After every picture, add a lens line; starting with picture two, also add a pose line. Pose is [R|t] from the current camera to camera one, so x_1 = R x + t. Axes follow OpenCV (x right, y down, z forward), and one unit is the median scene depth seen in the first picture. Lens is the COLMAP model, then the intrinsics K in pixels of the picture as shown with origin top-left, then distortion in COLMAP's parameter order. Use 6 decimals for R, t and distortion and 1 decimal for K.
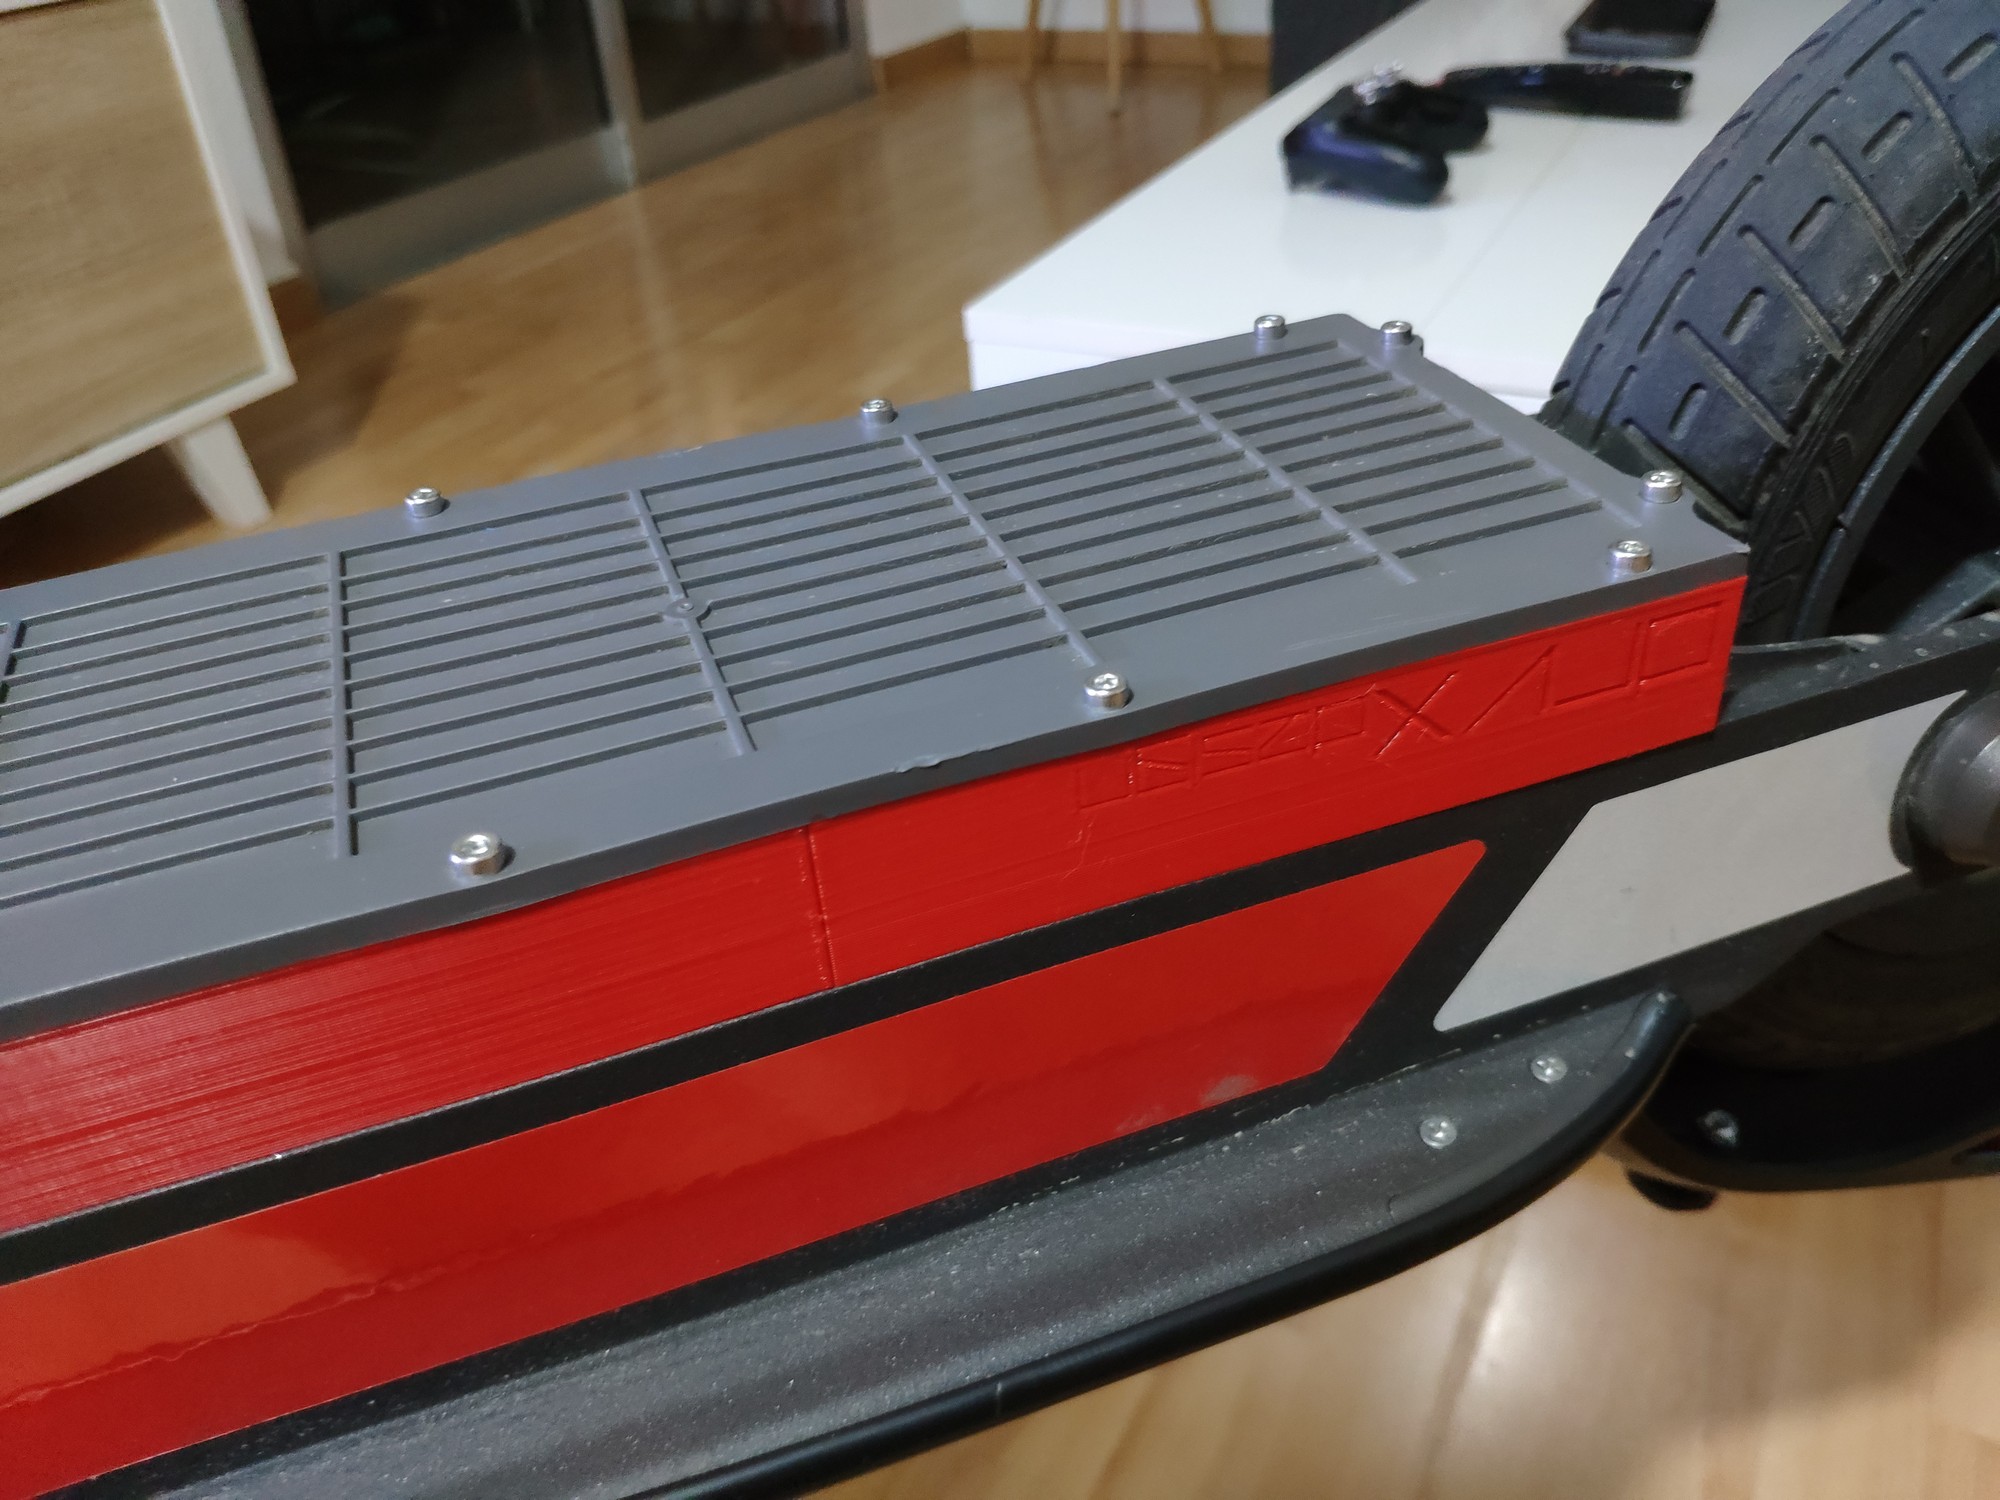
lens RADIAL K [[1518.9, 0, 971.8], [0, 1518.9, 827.6], [0, 0, 1]] dist [0.032780, -0.109258]
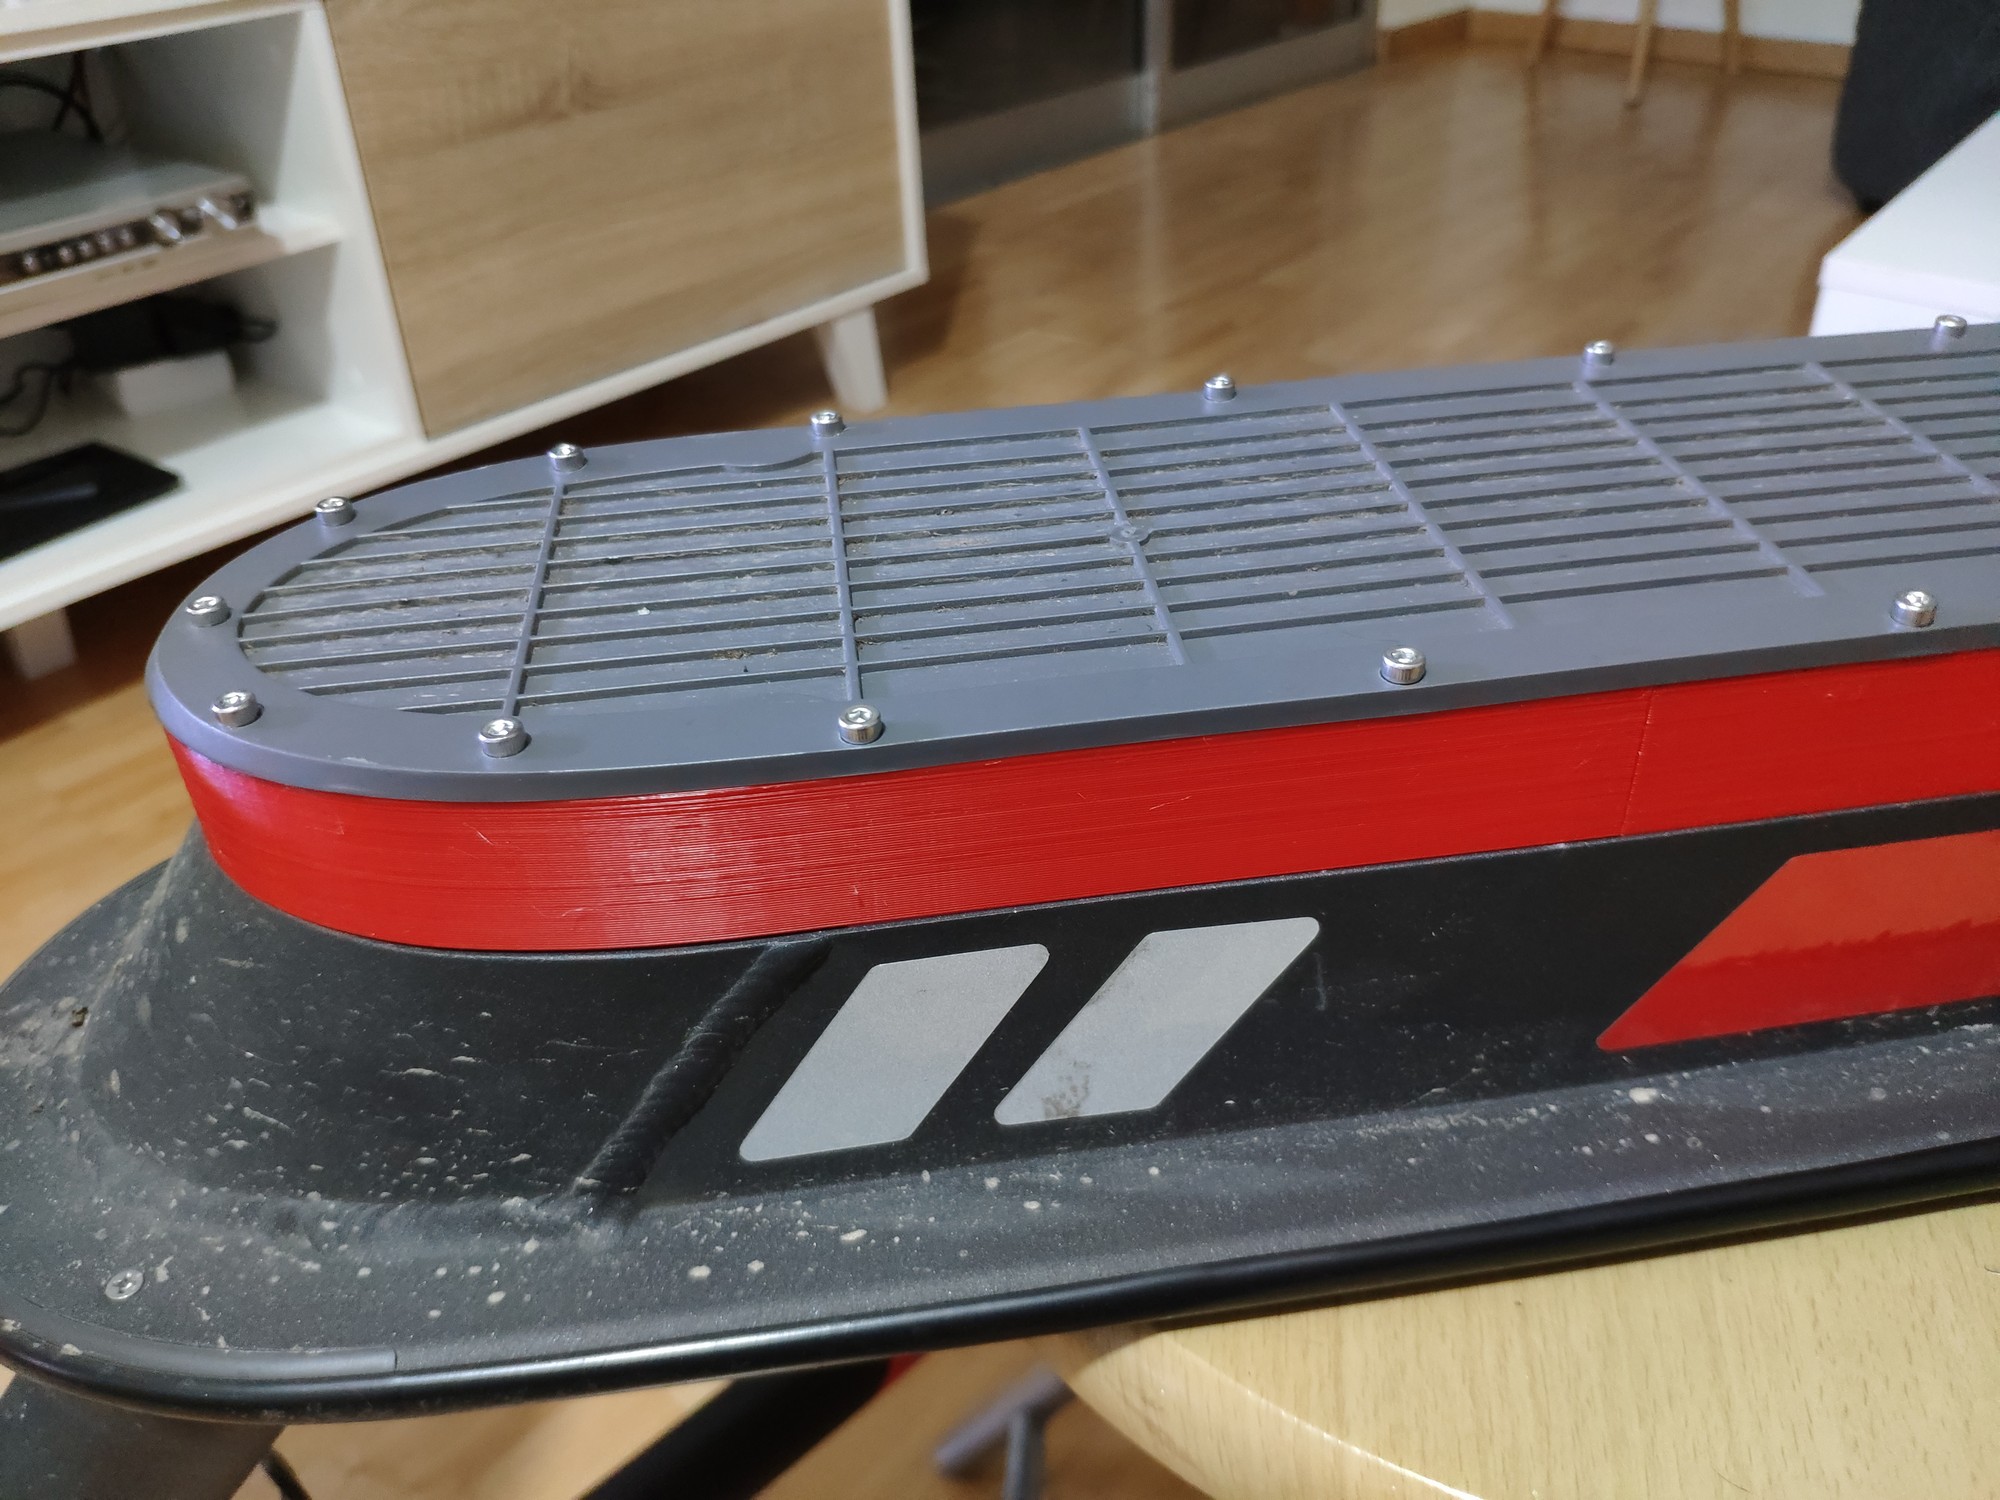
lens RADIAL K [[1518.9, 0, 971.8], [0, 1518.9, 827.6], [0, 0, 1]] dist [0.032780, -0.109258]
pose [[0.976728, 0.152331, -0.150992, -0.116149], [-0.149959, 0.988322, 0.027041, 0.035054], [0.153348, -0.003769, 0.988165, -0.041767]]
